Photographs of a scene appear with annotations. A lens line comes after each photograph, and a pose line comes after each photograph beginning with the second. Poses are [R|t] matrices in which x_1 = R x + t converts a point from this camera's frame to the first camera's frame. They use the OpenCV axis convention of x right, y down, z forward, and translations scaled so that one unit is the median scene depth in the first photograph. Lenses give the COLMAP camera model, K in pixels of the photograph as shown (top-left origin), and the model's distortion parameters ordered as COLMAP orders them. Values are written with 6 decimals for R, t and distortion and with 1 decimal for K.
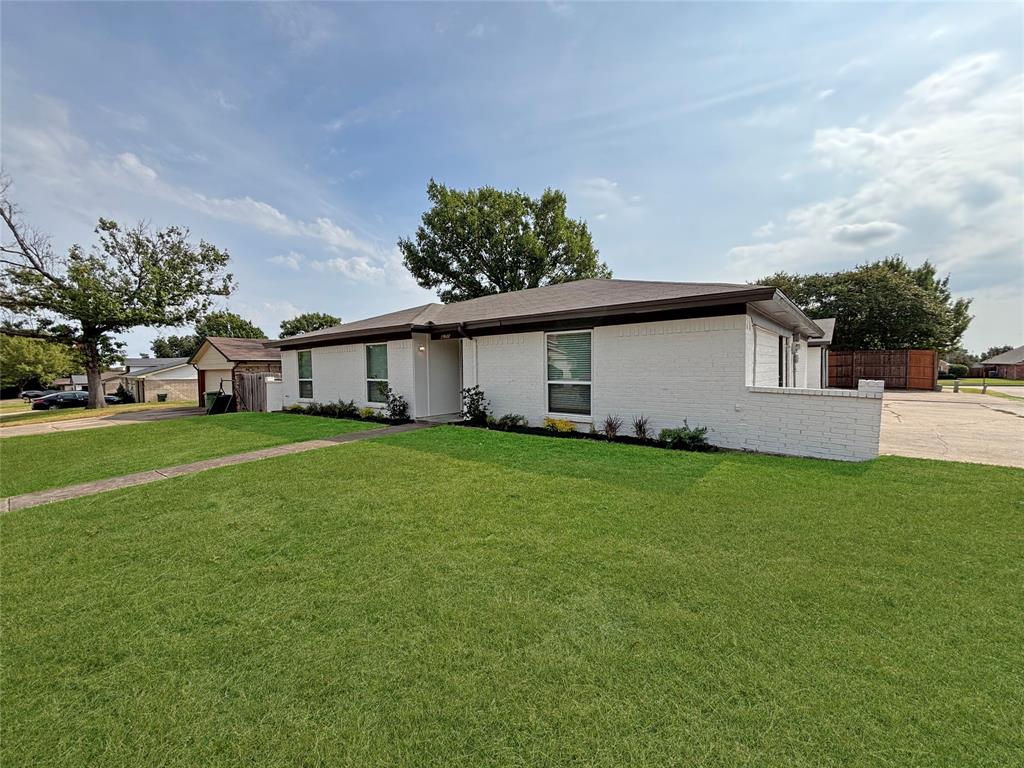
lens RADIAL K [[407.6, 0, 509.3], [0, 407.6, 384.7], [0, 0, 1]] dist [-0.003579, -0.001406]
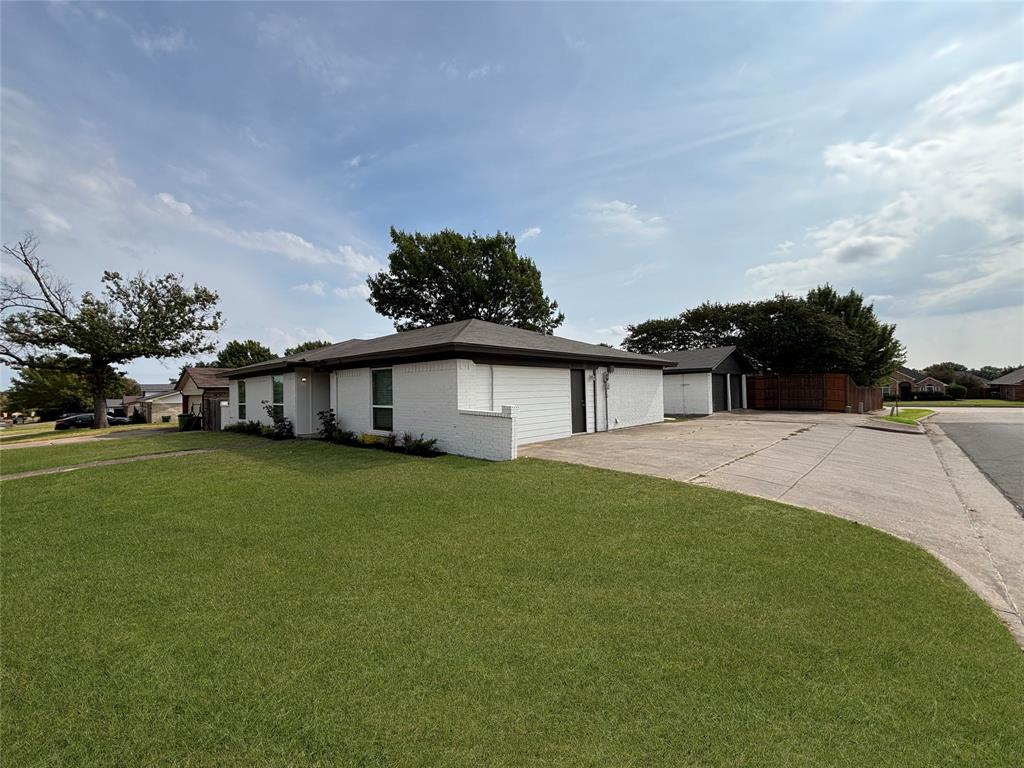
lens RADIAL K [[407.6, 0, 505.6], [0, 407.6, 392.6], [0, 0, 1]] dist [-0.003579, -0.001406]
pose [[0.998342, -0.003990, -0.057428, 0.190428], [0.002002, 0.999398, -0.034622, -0.001136], [0.057532, 0.034450, 0.997749, -0.096721]]
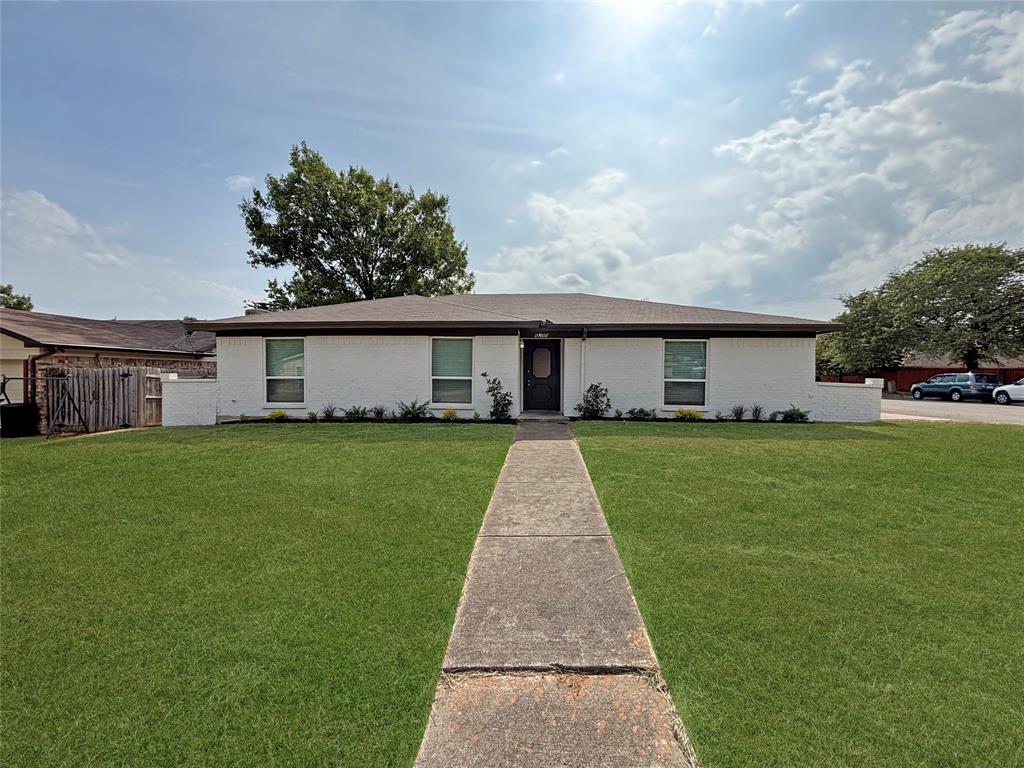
lens RADIAL K [[407.6, 0, 505.5], [0, 407.6, 377.4], [0, 0, 1]] dist [-0.003579, -0.001406]
pose [[0.818927, 0.013104, 0.573748, -0.309469], [0.006067, 0.999486, -0.031487, 0.006560], [-0.573865, 0.029267, 0.818426, 0.088232]]
